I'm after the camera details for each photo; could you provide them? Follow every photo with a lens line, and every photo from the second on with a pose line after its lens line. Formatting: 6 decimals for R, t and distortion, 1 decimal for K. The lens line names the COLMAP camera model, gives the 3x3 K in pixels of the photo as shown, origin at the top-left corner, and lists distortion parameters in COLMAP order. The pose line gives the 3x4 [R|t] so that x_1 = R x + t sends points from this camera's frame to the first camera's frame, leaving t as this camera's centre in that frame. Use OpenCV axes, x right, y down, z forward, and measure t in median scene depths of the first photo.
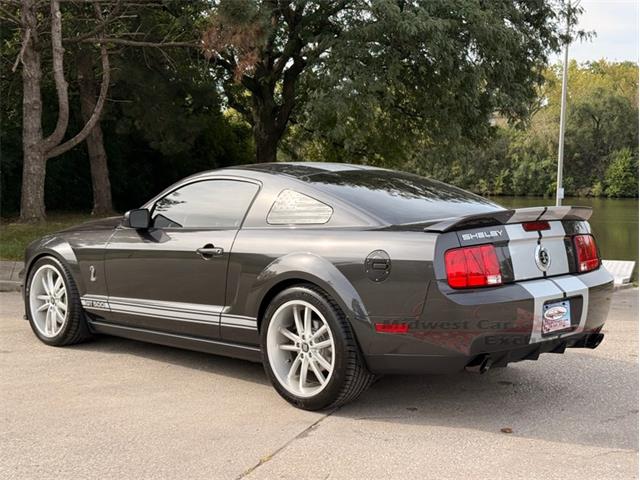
lens RADIAL K [[994.0, 0, 310.3], [0, 994.0, 239.4], [0, 0, 1]] dist [0.133866, 0.000000]
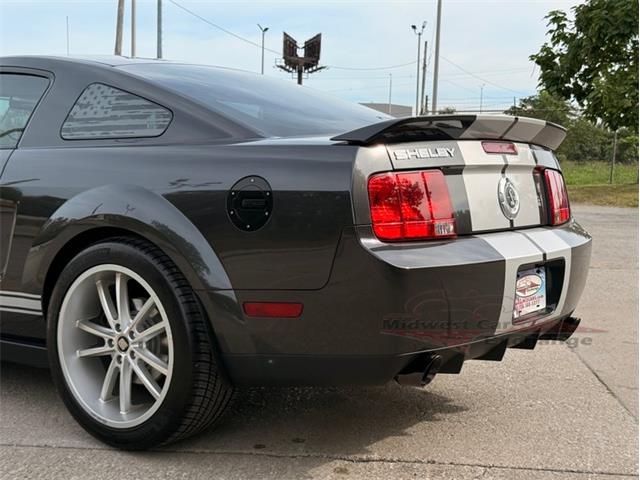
lens RADIAL K [[1055.6, 0, 329.1], [0, 1055.6, 253.8], [0, 0, 1]] dist [0.057877, 0.000000]
pose [[0.985484, 0.009251, 0.169518, 0.008698], [-0.013175, 0.999670, 0.022036, 0.039101], [-0.169258, -0.023950, 0.985281, 0.356248]]
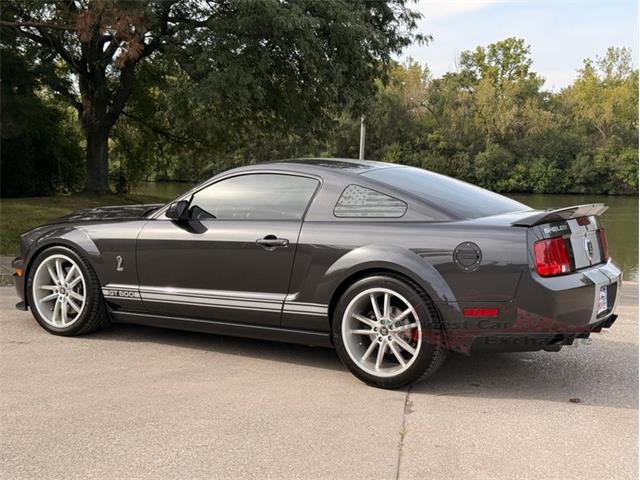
lens RADIAL K [[994.0, 0, 317.4], [0, 994.0, 245.5], [0, 0, 1]] dist [0.133866, 0.000000]
pose [[0.970746, 0.001780, 0.240101, -0.333717], [-0.006153, 0.999829, 0.017464, -0.003496], [-0.240028, -0.018430, 0.970591, -0.033356]]
